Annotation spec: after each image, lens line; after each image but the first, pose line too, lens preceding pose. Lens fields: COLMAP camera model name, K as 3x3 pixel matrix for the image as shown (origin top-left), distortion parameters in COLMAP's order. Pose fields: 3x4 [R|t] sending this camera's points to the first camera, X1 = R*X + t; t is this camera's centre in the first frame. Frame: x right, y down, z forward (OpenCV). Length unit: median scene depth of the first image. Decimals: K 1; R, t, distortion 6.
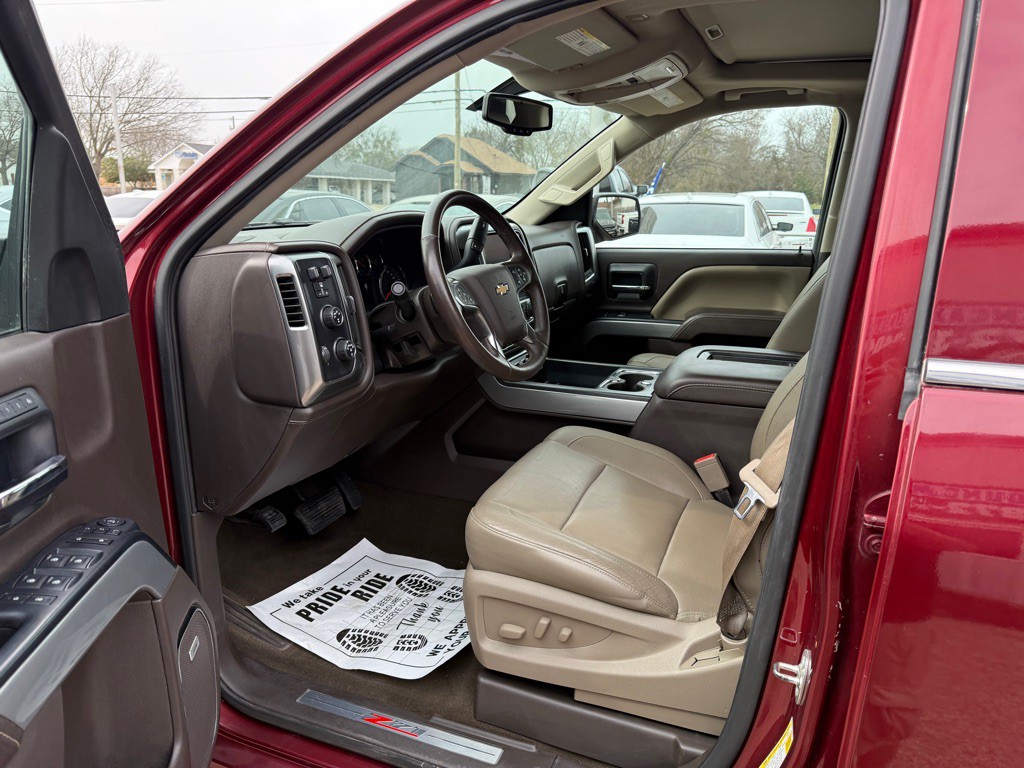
lens RADIAL K [[719.3, 0, 519.5], [0, 719.3, 404.7], [0, 0, 1]] dist [0.041896, -0.050545]
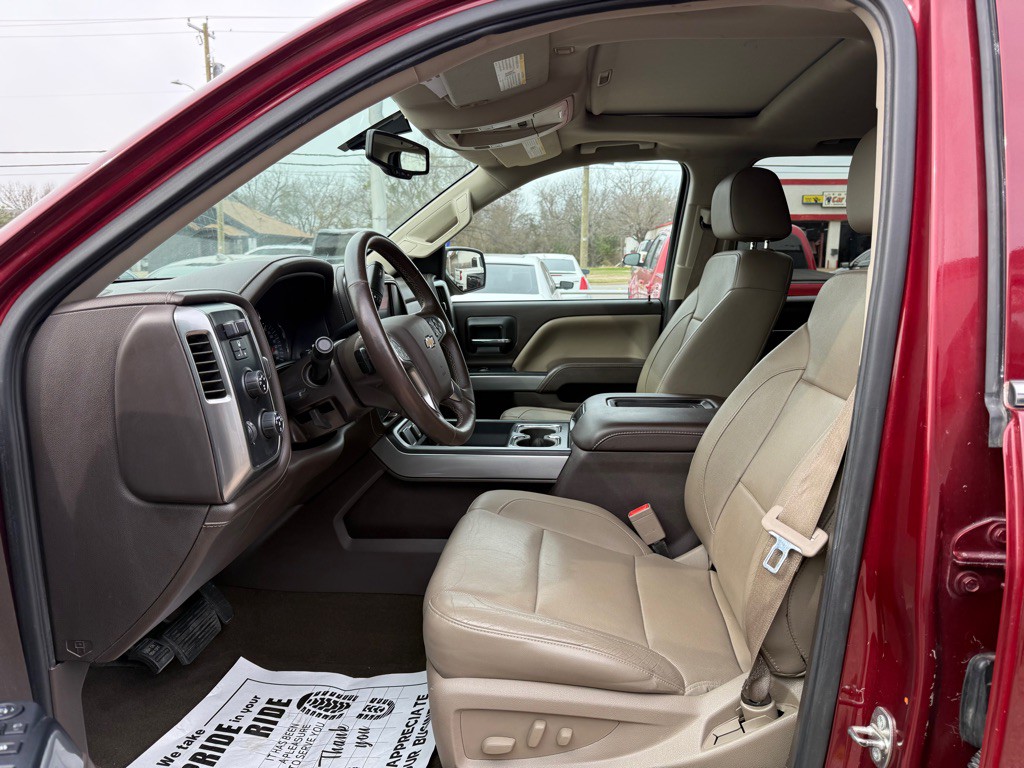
lens RADIAL K [[719.3, 0, 508.8], [0, 719.3, 405.9], [0, 0, 1]] dist [0.041896, -0.050545]
pose [[0.954885, -0.070998, 0.288365, -0.162717], [0.094683, 0.993112, -0.069015, -0.012146], [-0.281479, 0.093205, 0.955030, 0.124433]]
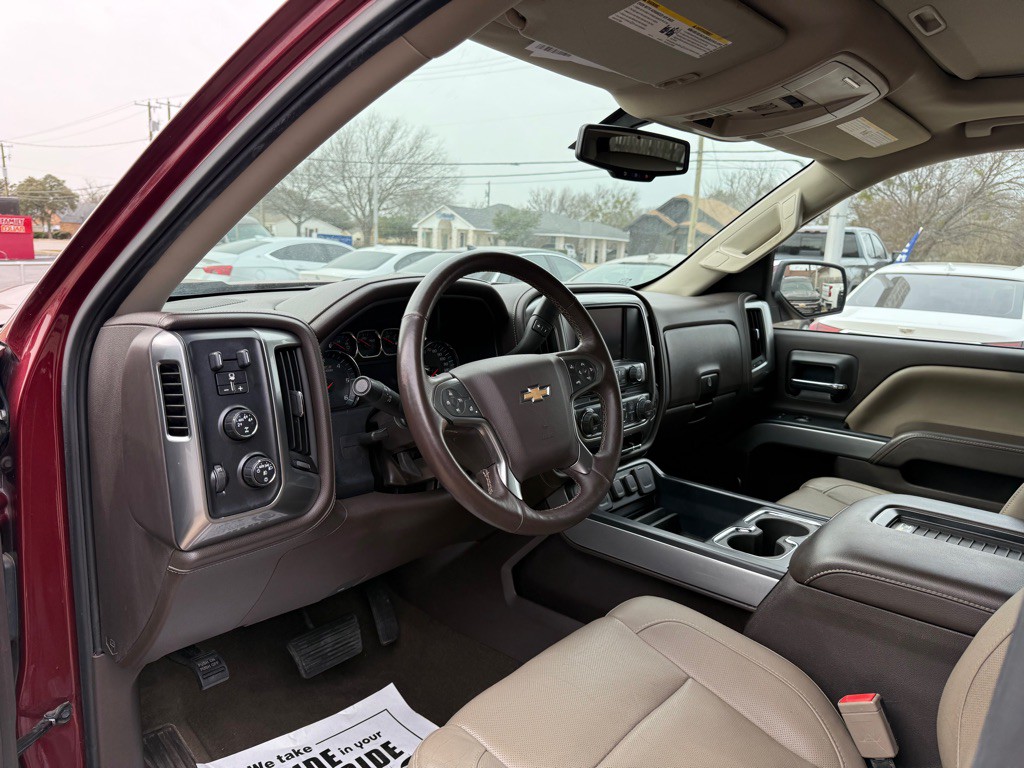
lens RADIAL K [[721.2, 0, 522.0], [0, 721.2, 393.7], [0, 0, 1]] dist [0.017621, -0.015690]
pose [[0.945535, 0.089239, -0.313048, 0.152028], [-0.117719, 0.990342, -0.073249, -0.095033], [0.303488, 0.106111, 0.946908, 0.306726]]
